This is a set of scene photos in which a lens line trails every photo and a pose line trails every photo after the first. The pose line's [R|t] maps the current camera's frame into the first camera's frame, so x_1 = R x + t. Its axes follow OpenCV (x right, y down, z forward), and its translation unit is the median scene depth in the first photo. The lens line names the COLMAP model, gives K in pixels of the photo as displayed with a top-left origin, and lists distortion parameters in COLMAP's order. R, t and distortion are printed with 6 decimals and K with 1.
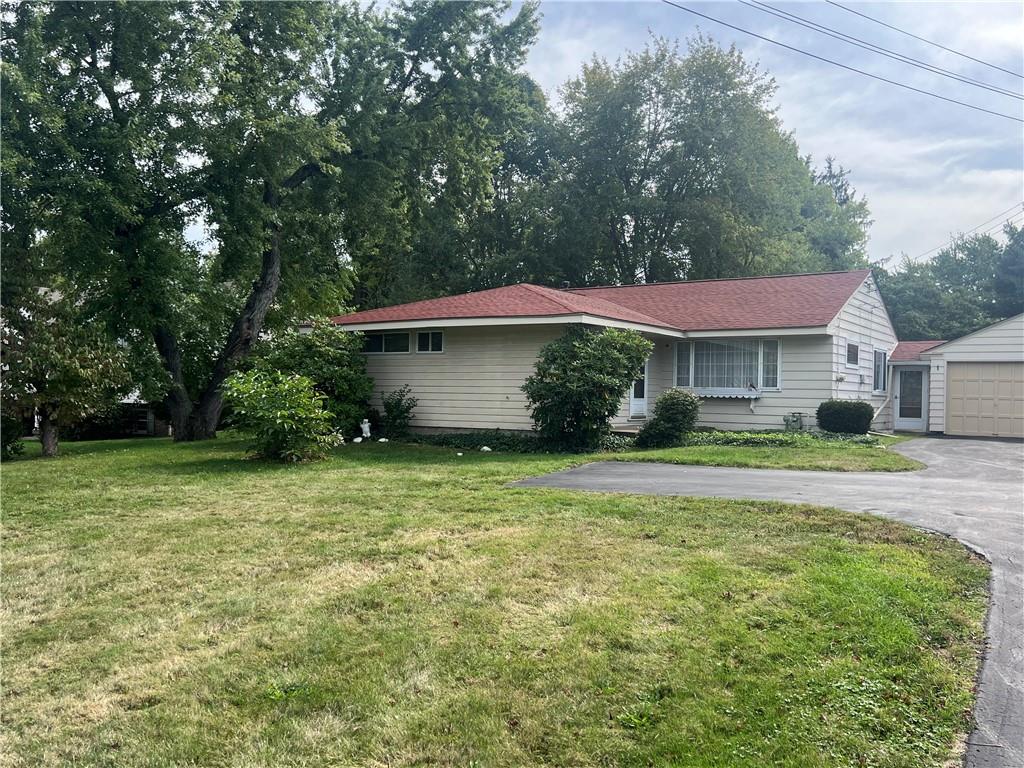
lens RADIAL K [[891.6, 0, 512.0], [0, 891.6, 384.0], [0, 0, 1]] dist [0.100226, -0.190275]
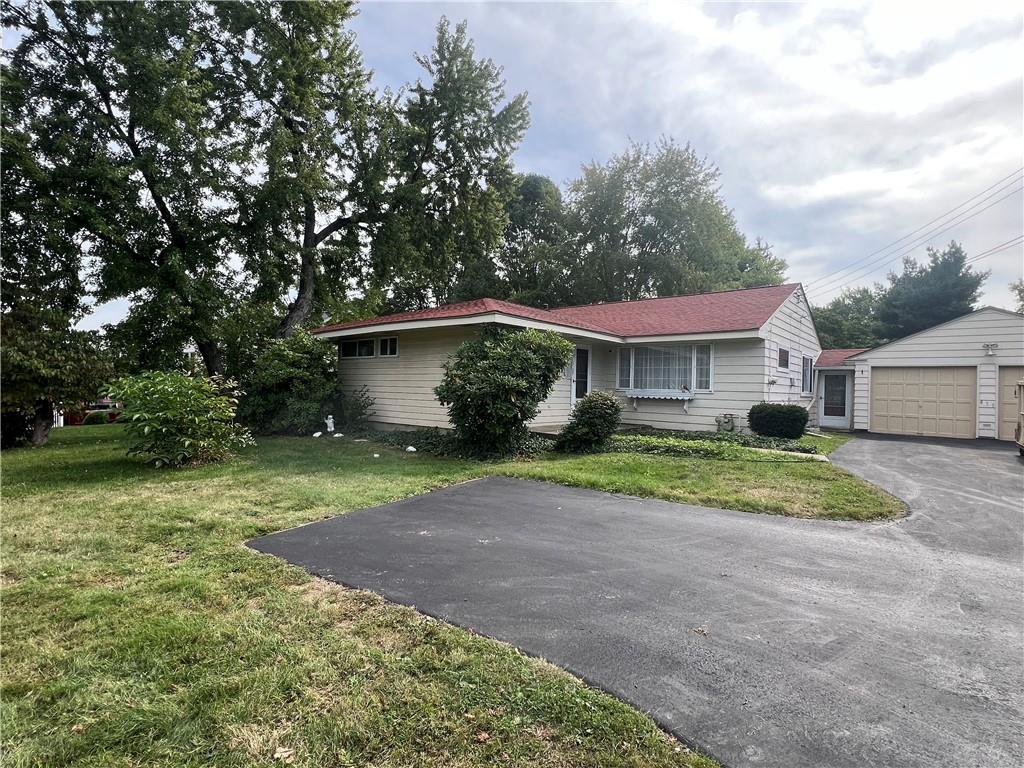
lens RADIAL K [[499.2, 0, 512.0], [0, 499.2, 384.0], [0, 0, 1]] dist [-0.001246, -0.000149]
pose [[0.992966, 0.005165, -0.118290, 0.132811], [-0.005040, 0.999986, 0.001357, -0.002288], [0.118295, -0.000752, 0.992978, 0.387195]]
